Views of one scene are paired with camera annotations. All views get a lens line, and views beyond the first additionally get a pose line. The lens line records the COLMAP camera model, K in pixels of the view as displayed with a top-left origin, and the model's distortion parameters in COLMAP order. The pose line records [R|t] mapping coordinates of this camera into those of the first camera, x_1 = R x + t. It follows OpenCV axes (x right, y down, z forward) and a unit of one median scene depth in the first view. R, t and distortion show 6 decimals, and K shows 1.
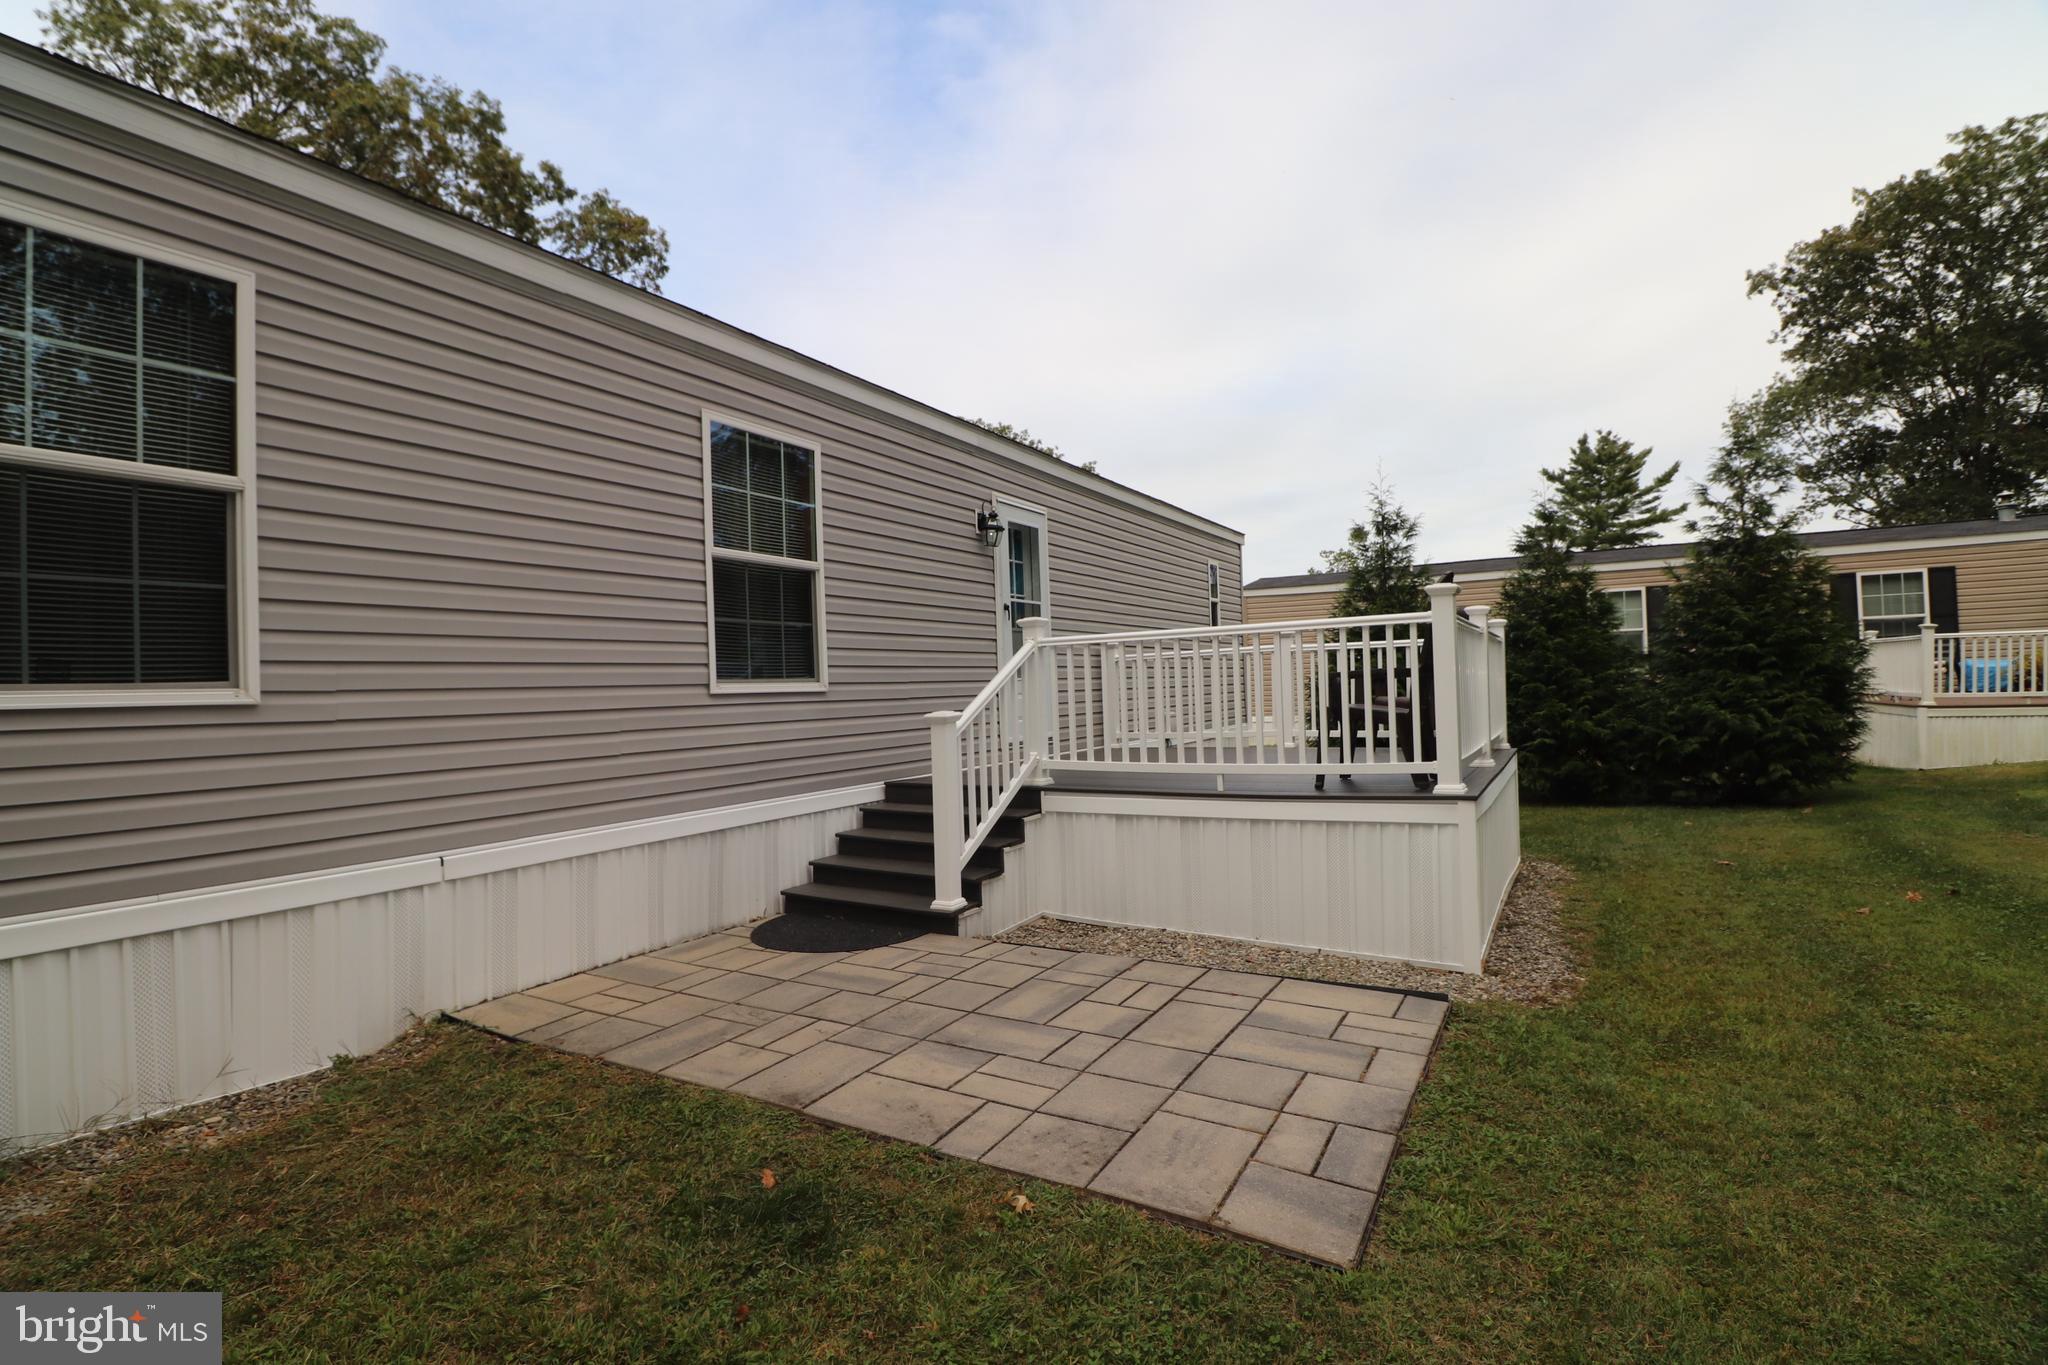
lens RADIAL K [[946.9, 0, 1024.3], [0, 946.9, 654.3], [0, 0, 1]] dist [-0.005514, -0.008356]
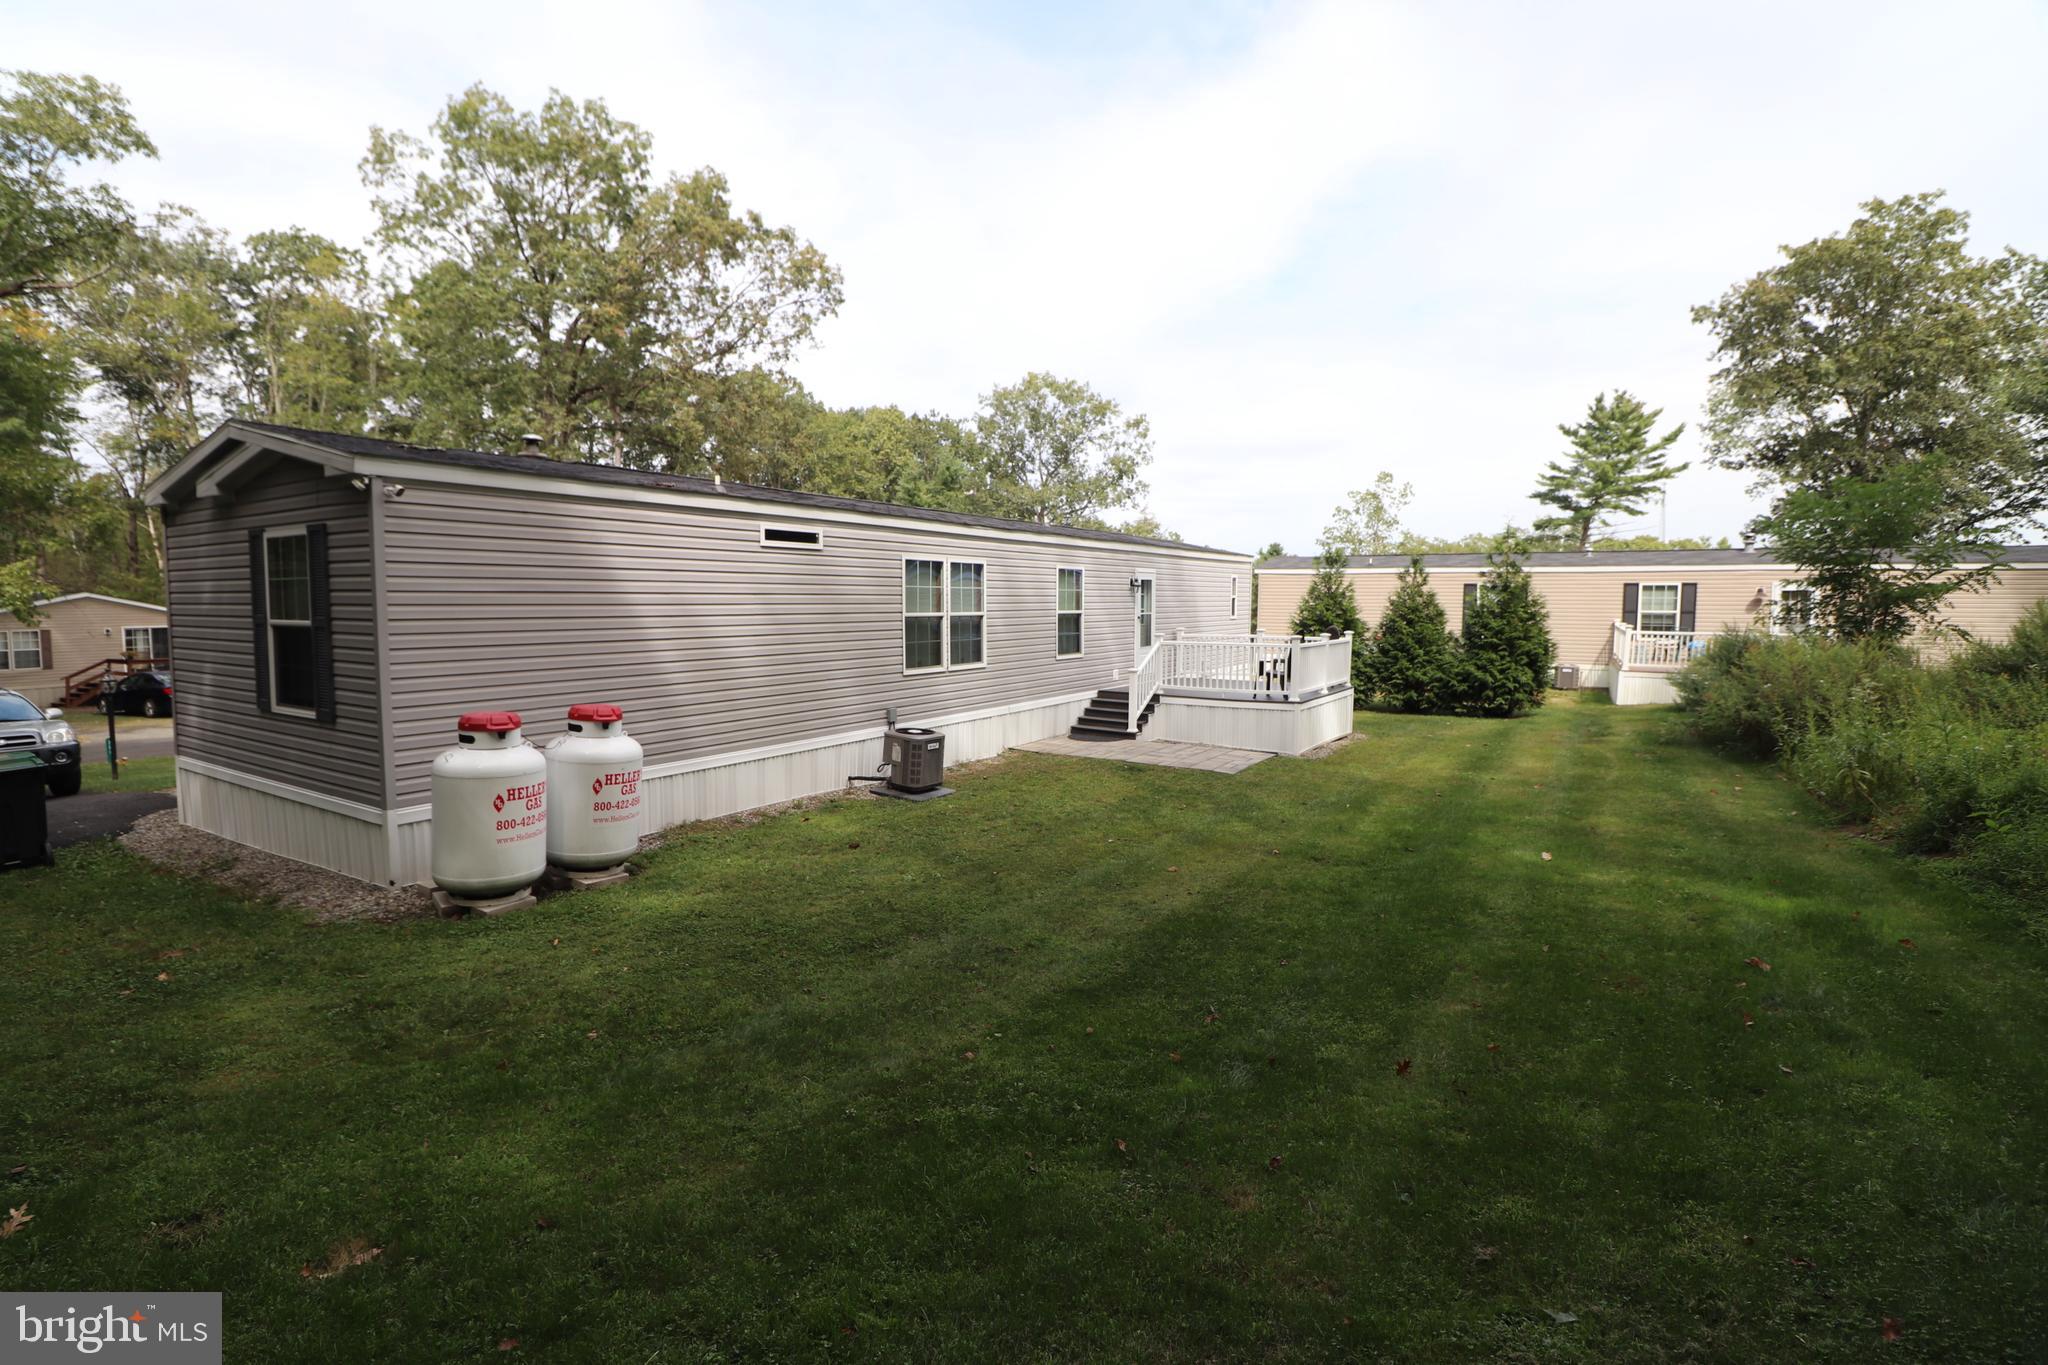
lens RADIAL K [[946.9, 0, 1034.9], [0, 946.9, 643.0], [0, 0, 1]] dist [-0.005514, -0.008356]
pose [[0.999020, 0.037768, -0.023085, -0.349639], [-0.035688, 0.995770, 0.084671, -0.278779], [0.026185, -0.083764, 0.996142, -2.127252]]
